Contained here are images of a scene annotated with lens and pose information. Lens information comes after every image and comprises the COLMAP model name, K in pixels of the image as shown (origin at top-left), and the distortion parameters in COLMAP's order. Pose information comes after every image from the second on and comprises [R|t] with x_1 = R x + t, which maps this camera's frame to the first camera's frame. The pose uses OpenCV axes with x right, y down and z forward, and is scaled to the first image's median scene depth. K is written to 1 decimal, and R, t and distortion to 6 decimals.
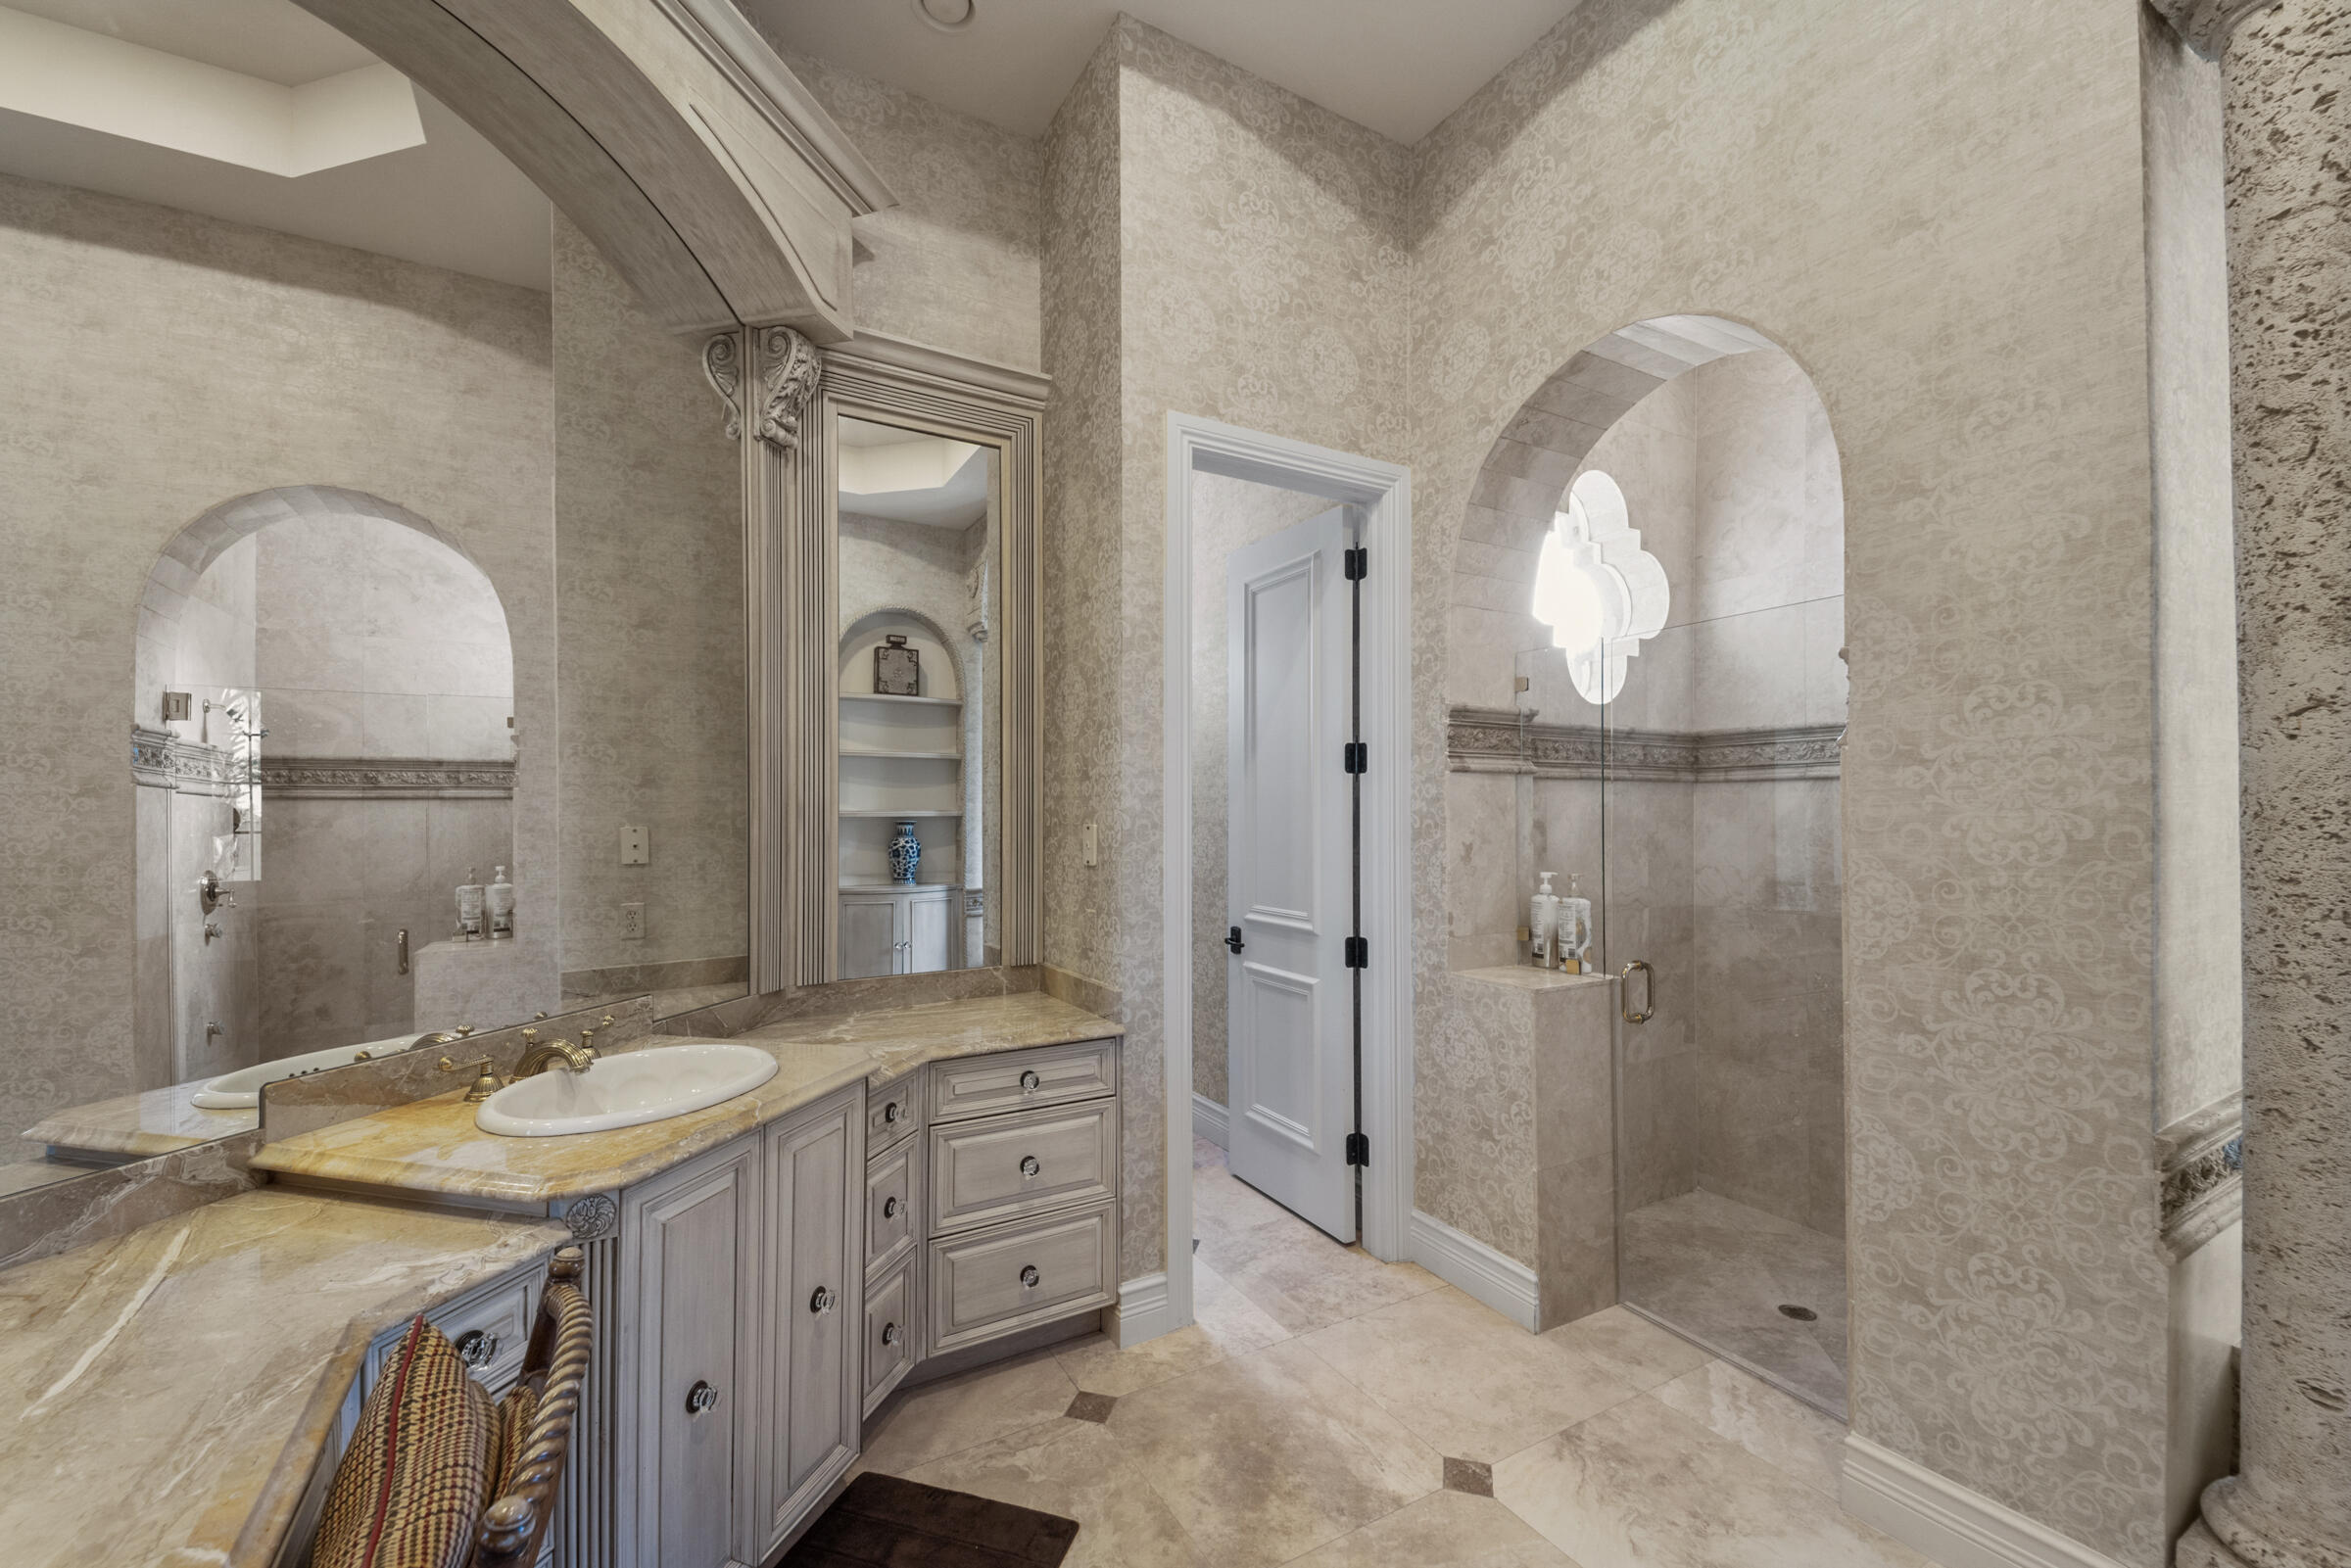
lens RADIAL K [[946.6, 0, 1172.8], [0, 946.6, 799.7], [0, 0, 1]] dist [0.040253, -0.018888]
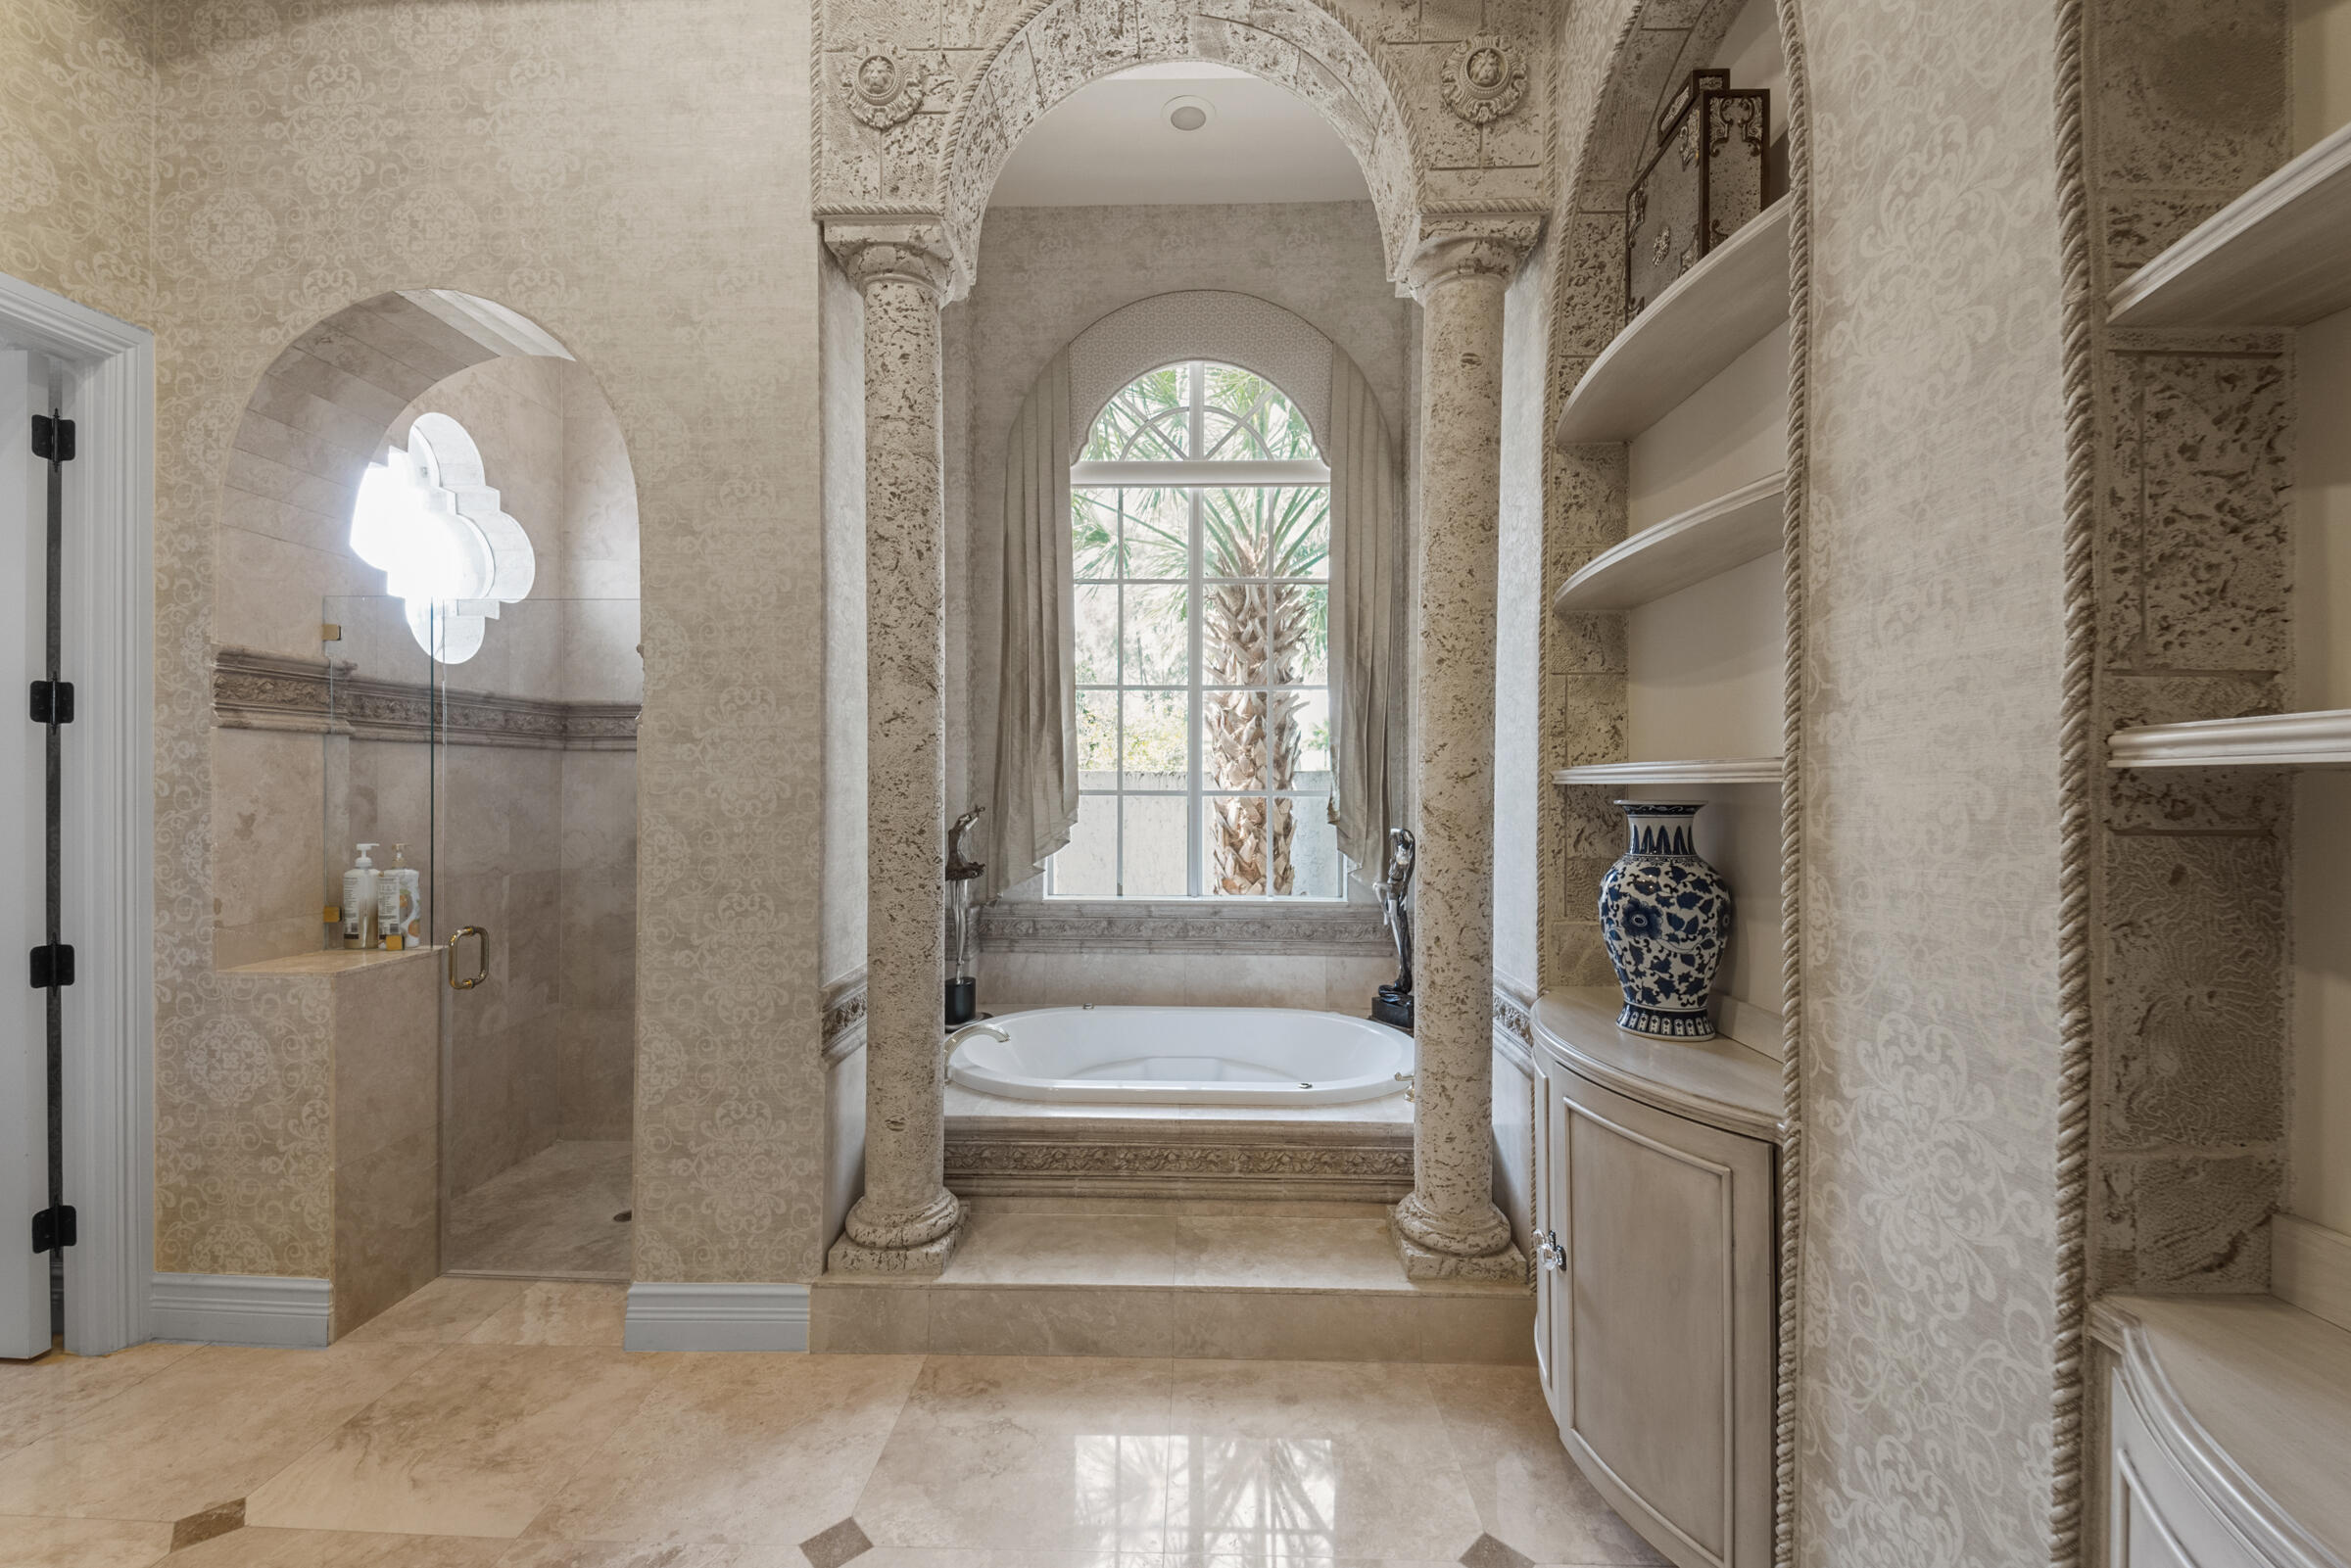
lens RADIAL K [[946.6, 0, 1174.3], [0, 946.6, 786.7], [0, 0, 1]] dist [0.040253, -0.018888]
pose [[0.521135, -0.000096, 0.853474, 0.010329], [-0.017030, 0.999800, 0.010510, -0.001111], [-0.853304, -0.020011, 0.521029, -0.159236]]
